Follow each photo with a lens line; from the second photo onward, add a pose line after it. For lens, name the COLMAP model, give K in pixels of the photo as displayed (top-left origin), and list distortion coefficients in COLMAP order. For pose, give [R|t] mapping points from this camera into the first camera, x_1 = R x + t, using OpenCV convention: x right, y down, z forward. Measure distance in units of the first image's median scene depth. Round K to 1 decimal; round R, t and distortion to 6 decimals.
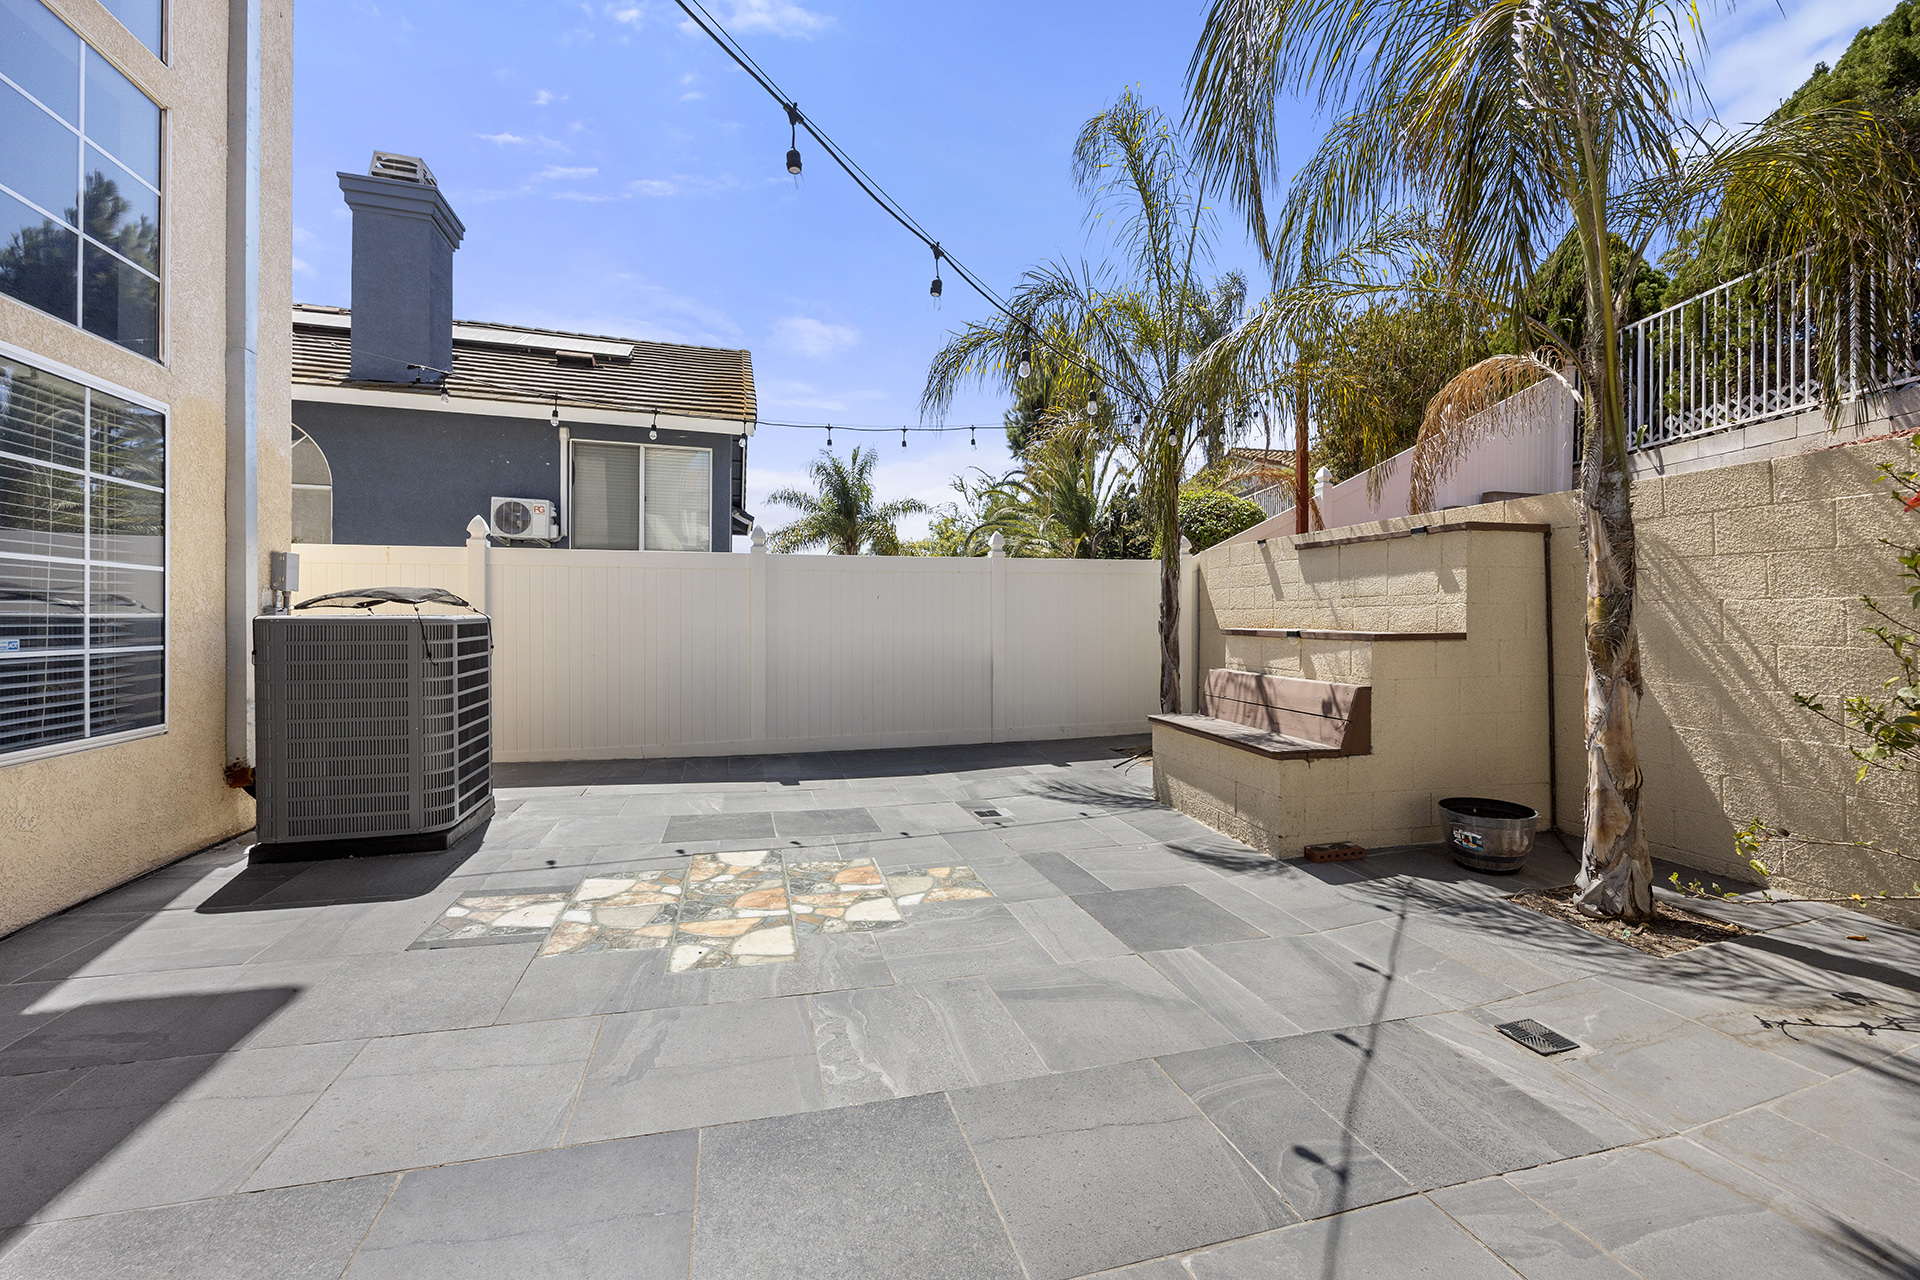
lens RADIAL K [[744.4, 0, 953.7], [0, 744.4, 619.1], [0, 0, 1]] dist [-0.002293, -0.000101]
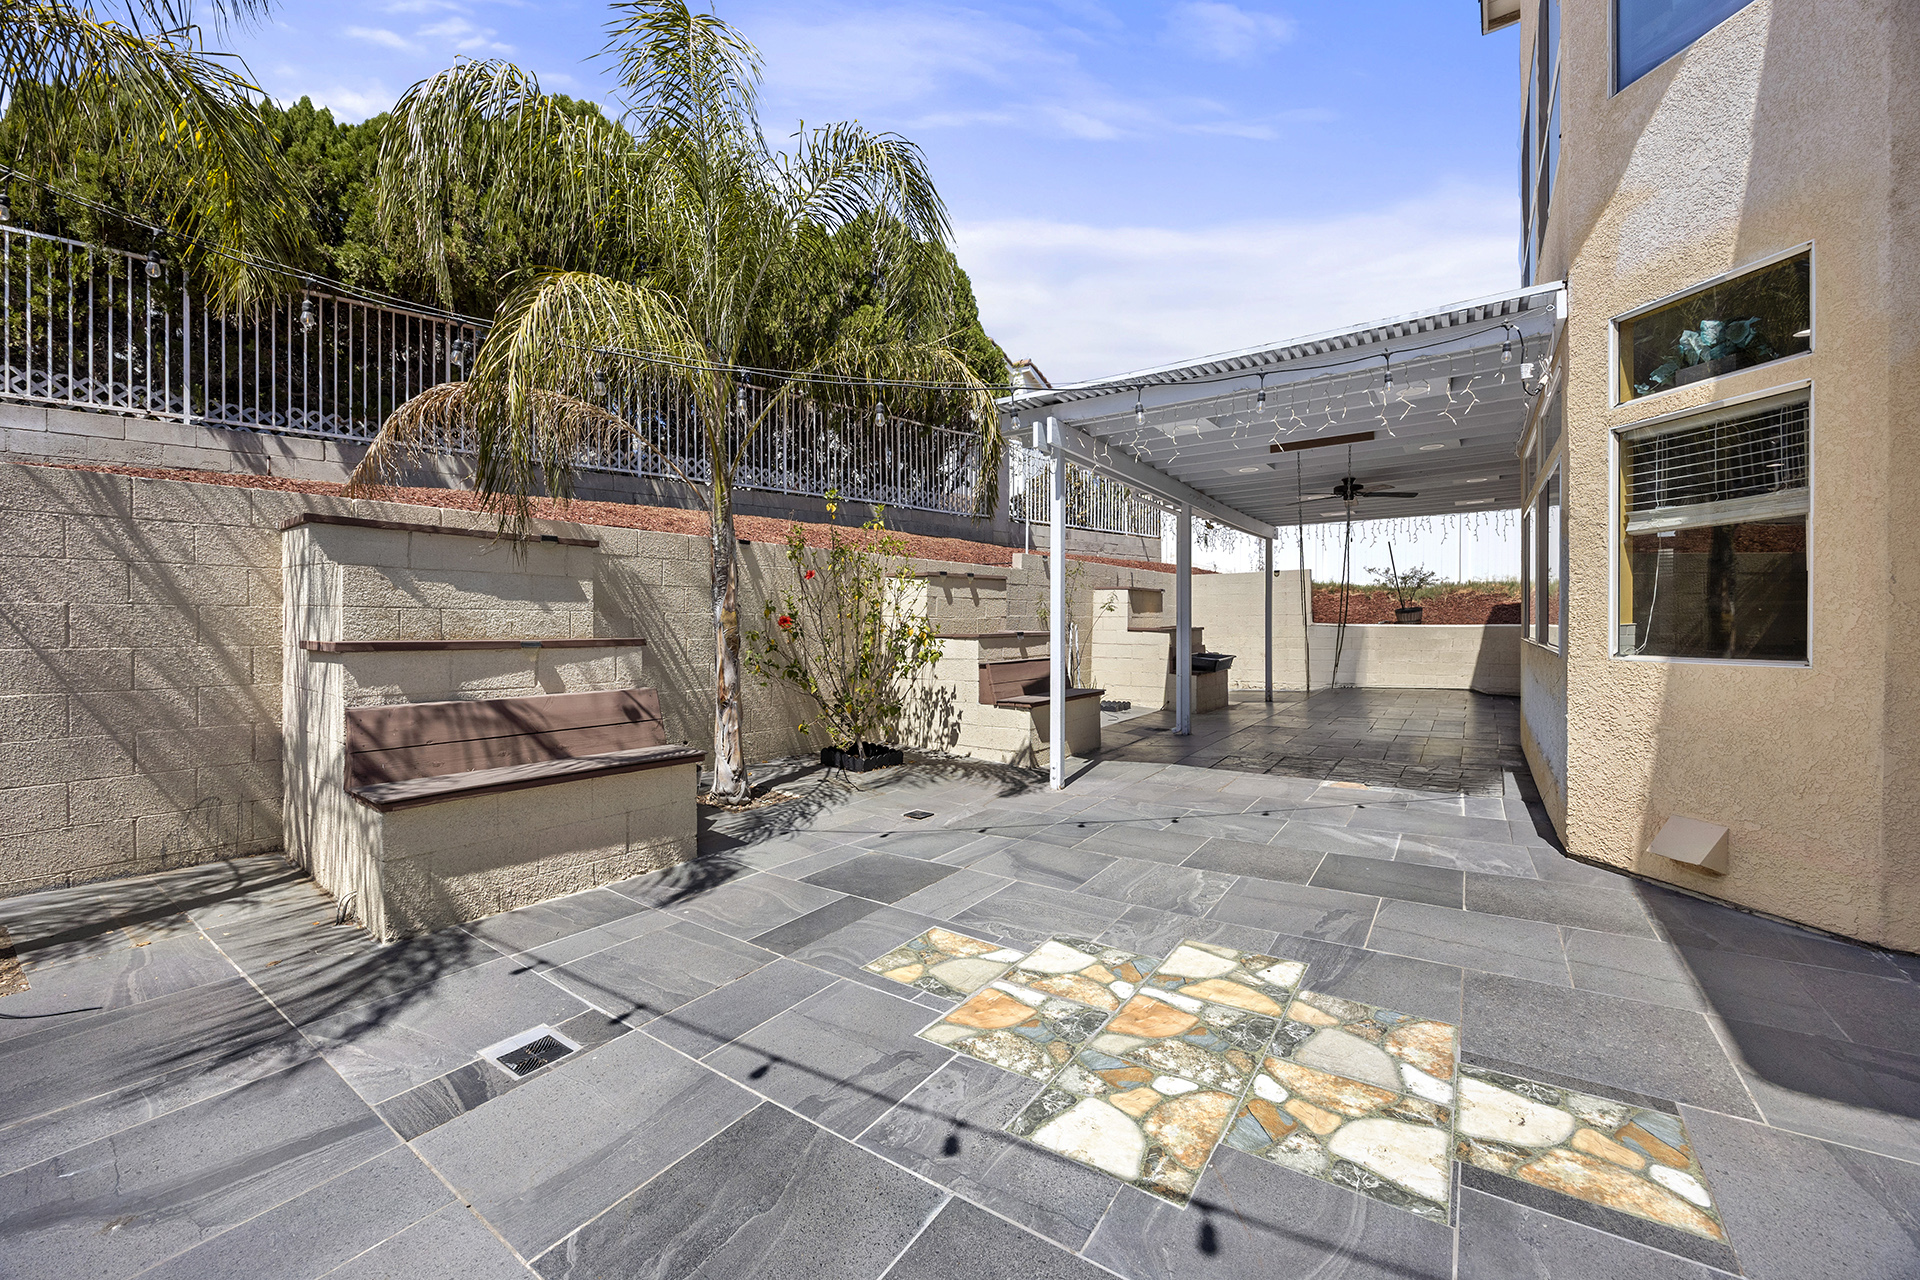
lens RADIAL K [[754.1, 0, 960.7], [0, 754.1, 628.0], [0, 0, 1]] dist [0.005504, -0.000165]
pose [[-0.636852, -0.005143, 0.770969, -0.691906], [0.000011, 0.999978, 0.006680, -0.004285], [-0.770986, 0.004262, -0.636838, 1.589626]]
